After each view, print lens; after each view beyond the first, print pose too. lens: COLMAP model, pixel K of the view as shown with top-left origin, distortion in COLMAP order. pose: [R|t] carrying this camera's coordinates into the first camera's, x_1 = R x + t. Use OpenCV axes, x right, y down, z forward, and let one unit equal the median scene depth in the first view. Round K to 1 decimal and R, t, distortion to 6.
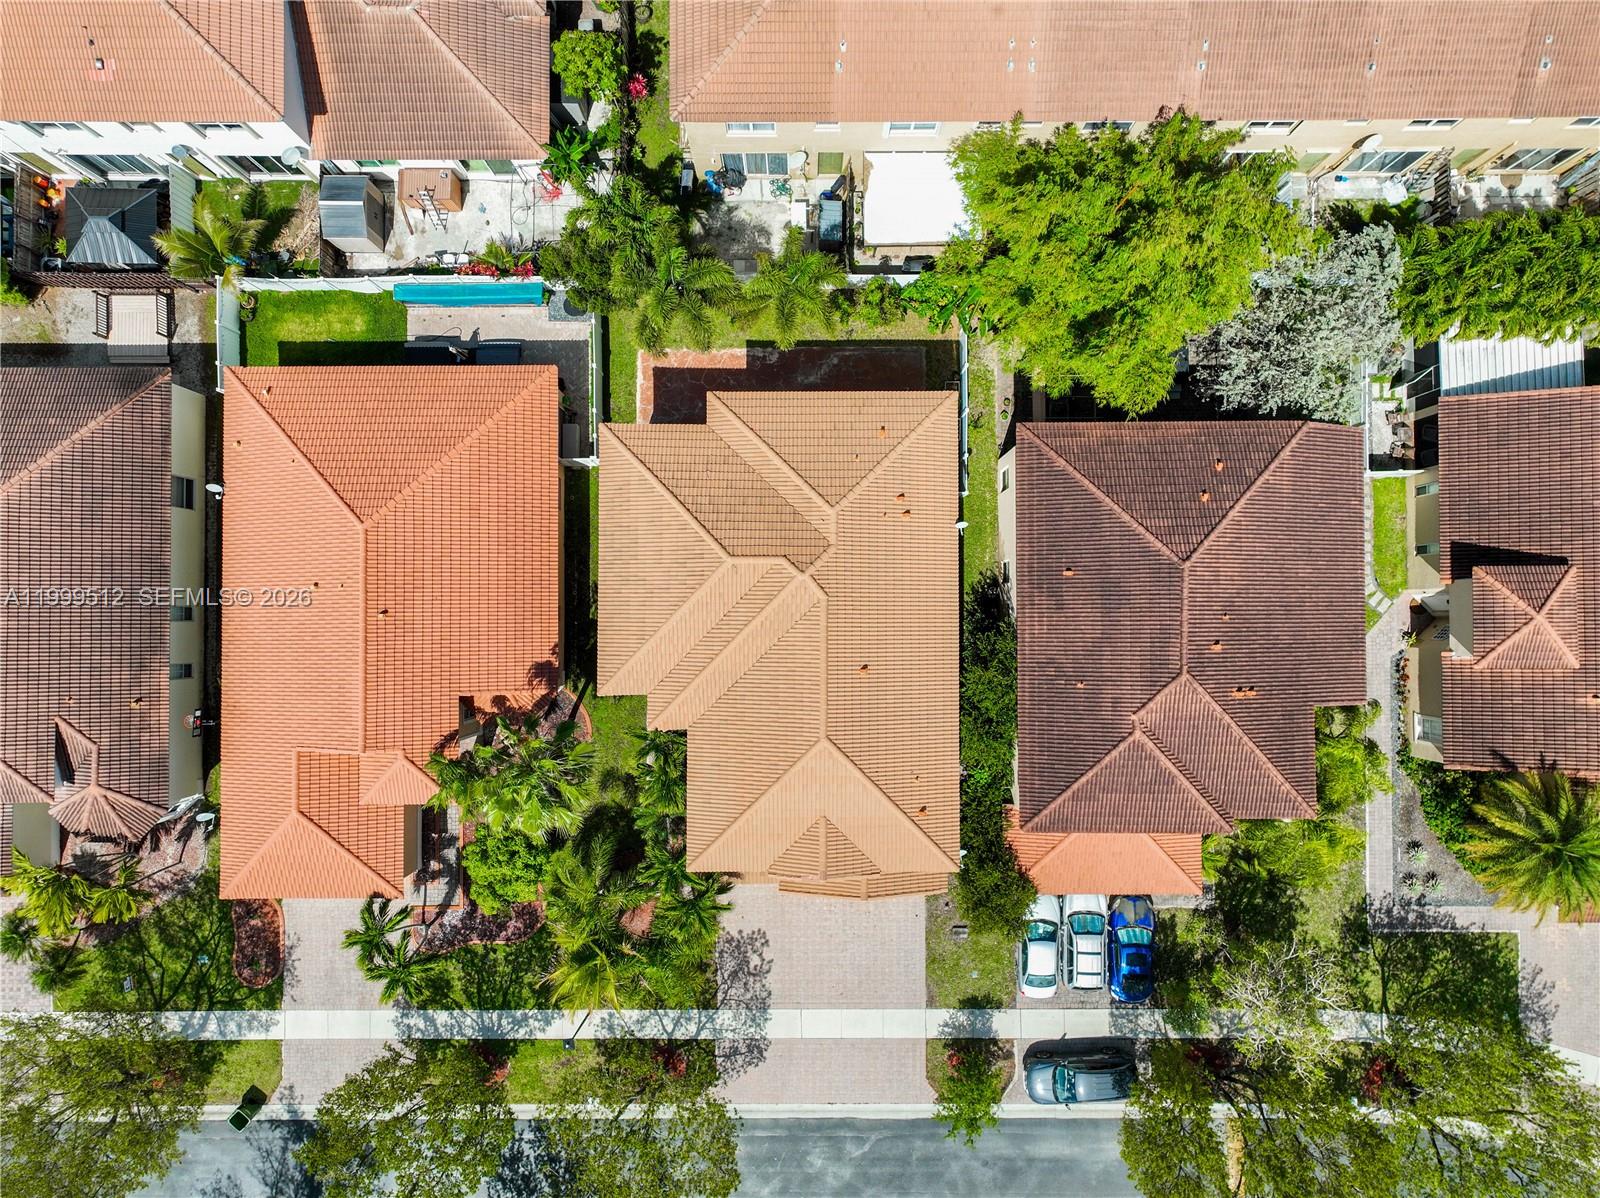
lens RADIAL K [[1113.9, 0, 800.0], [0, 1113.9, 599.0], [0, 0, 1]] dist [0.002770, 0.008211]
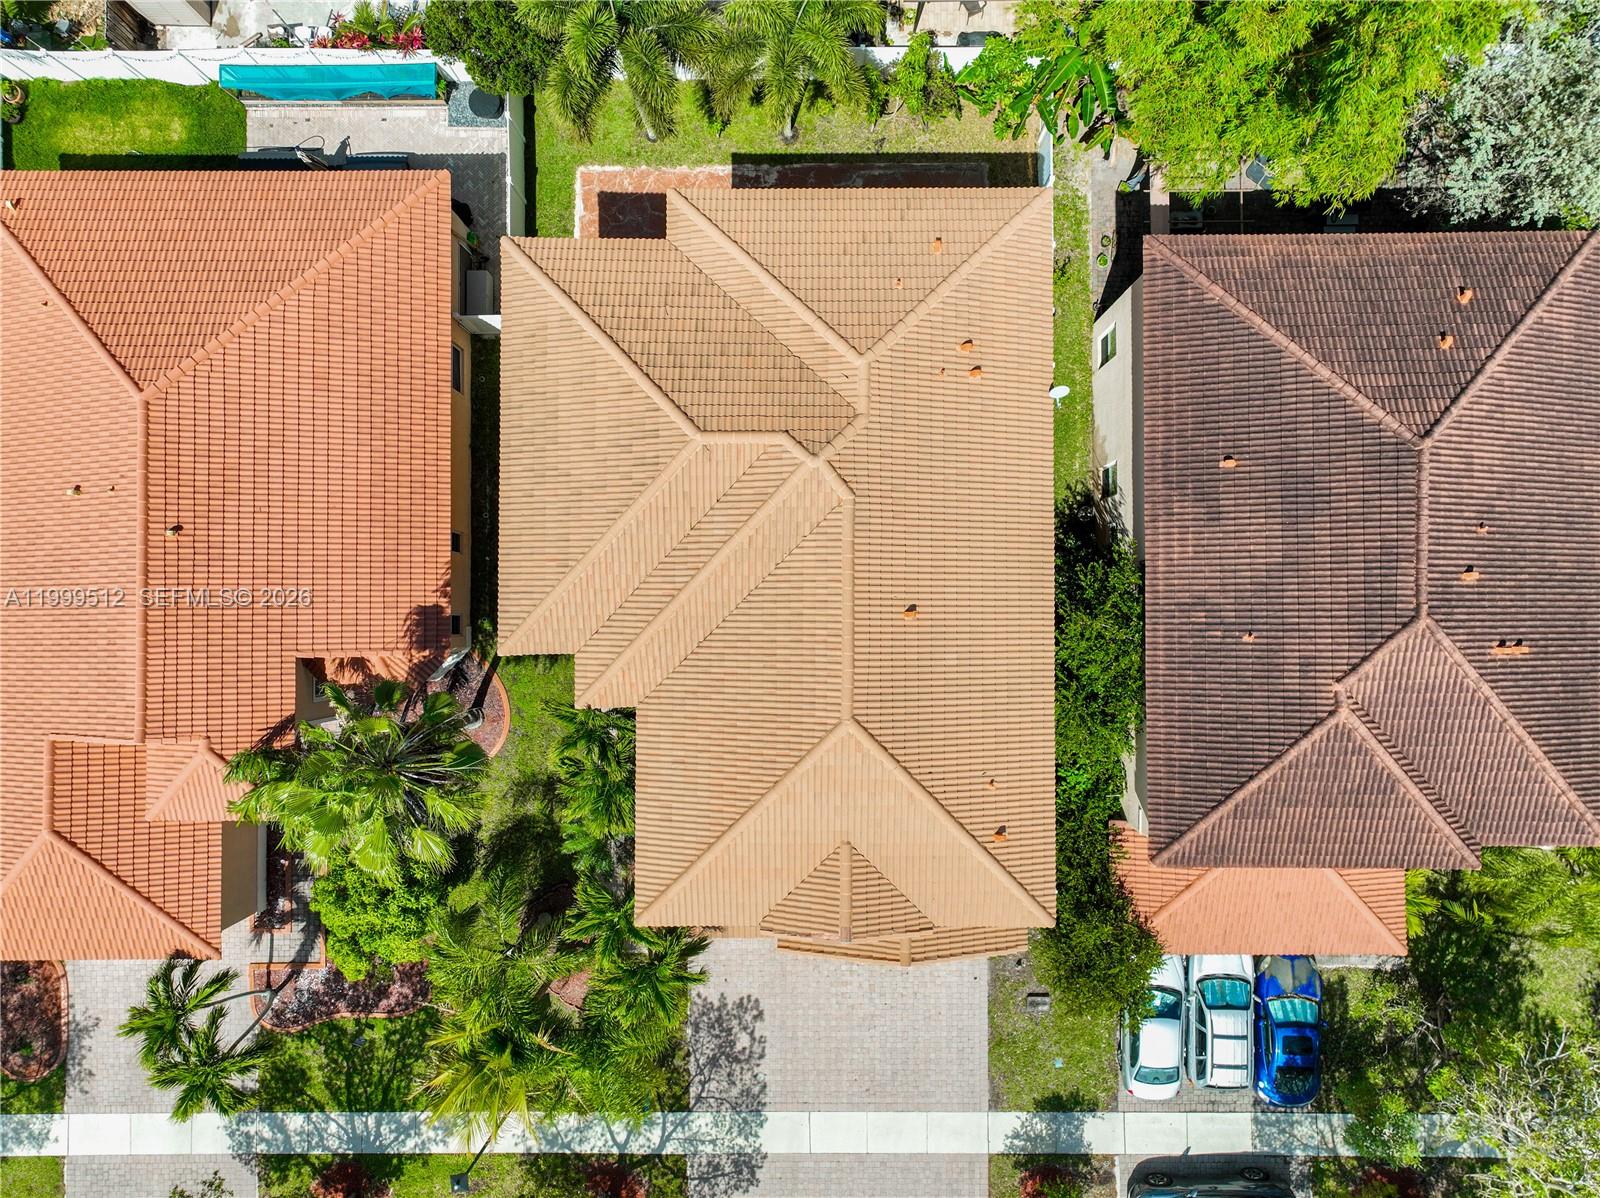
lens RADIAL K [[1113.9, 0, 800.0], [0, 1113.9, 599.0], [0, 0, 1]] dist [0.002770, 0.008211]
pose [[0.999997, 0.000769, -0.002526, -0.003689], [-0.000763, 0.999997, 0.002428, 0.048697], [0.002528, -0.002426, 0.999994, 0.326056]]
